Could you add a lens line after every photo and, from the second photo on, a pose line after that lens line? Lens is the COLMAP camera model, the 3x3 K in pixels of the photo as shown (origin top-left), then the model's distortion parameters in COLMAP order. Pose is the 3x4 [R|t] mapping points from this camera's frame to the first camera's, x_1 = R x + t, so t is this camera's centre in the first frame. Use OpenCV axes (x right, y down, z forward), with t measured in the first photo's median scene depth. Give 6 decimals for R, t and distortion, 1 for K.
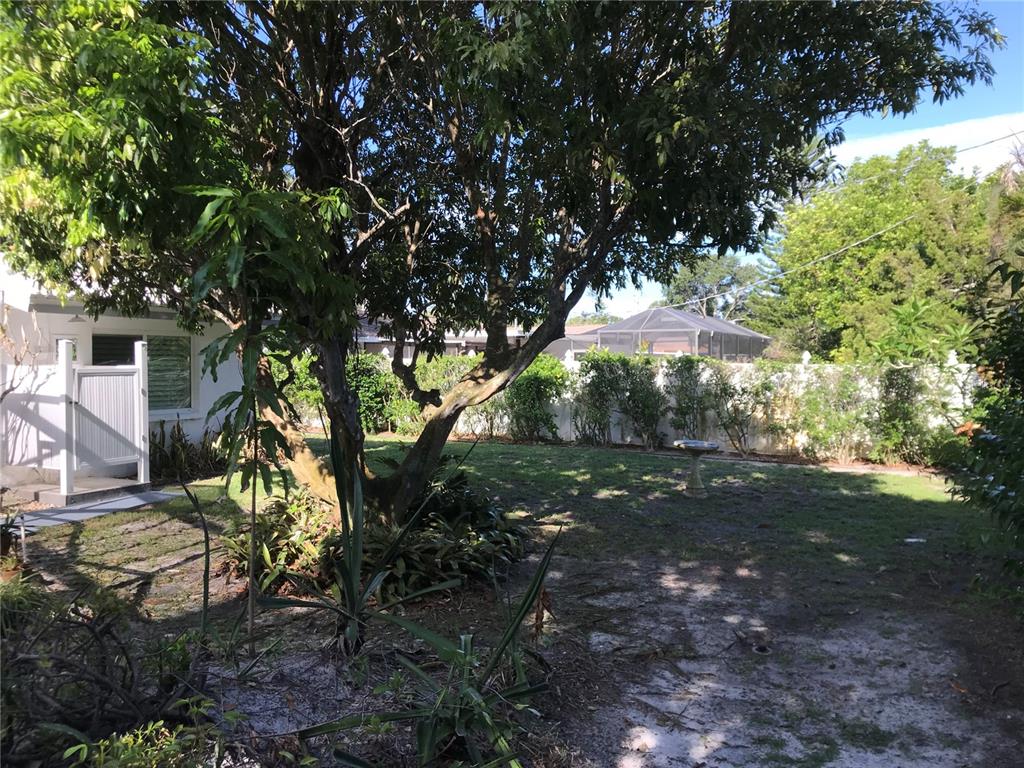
lens RADIAL K [[837.0, 0, 515.5], [0, 837.0, 384.9], [0, 0, 1]] dist [0.041864, -0.048874]
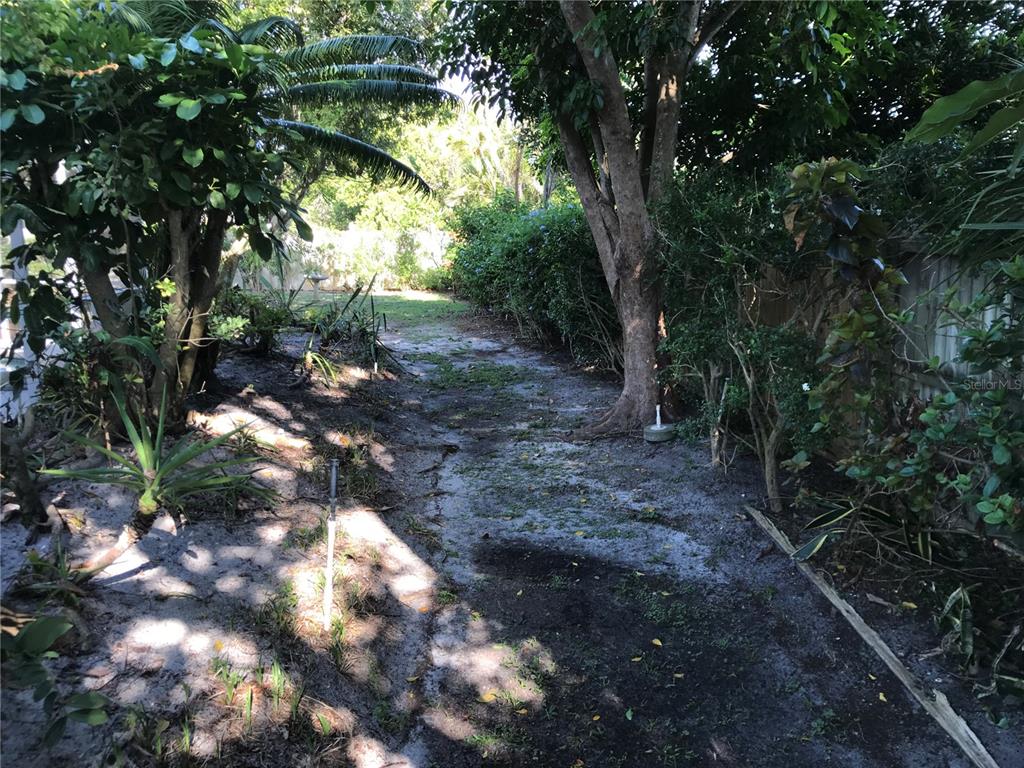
lens RADIAL K [[837.0, 0, 512.7], [0, 837.0, 382.4], [0, 0, 1]] dist [0.041864, -0.048874]
pose [[0.824005, -0.104435, 0.556874, -0.352426], [0.020630, 0.987744, 0.154713, 0.019288], [-0.566207, -0.115996, 0.816060, -0.558213]]
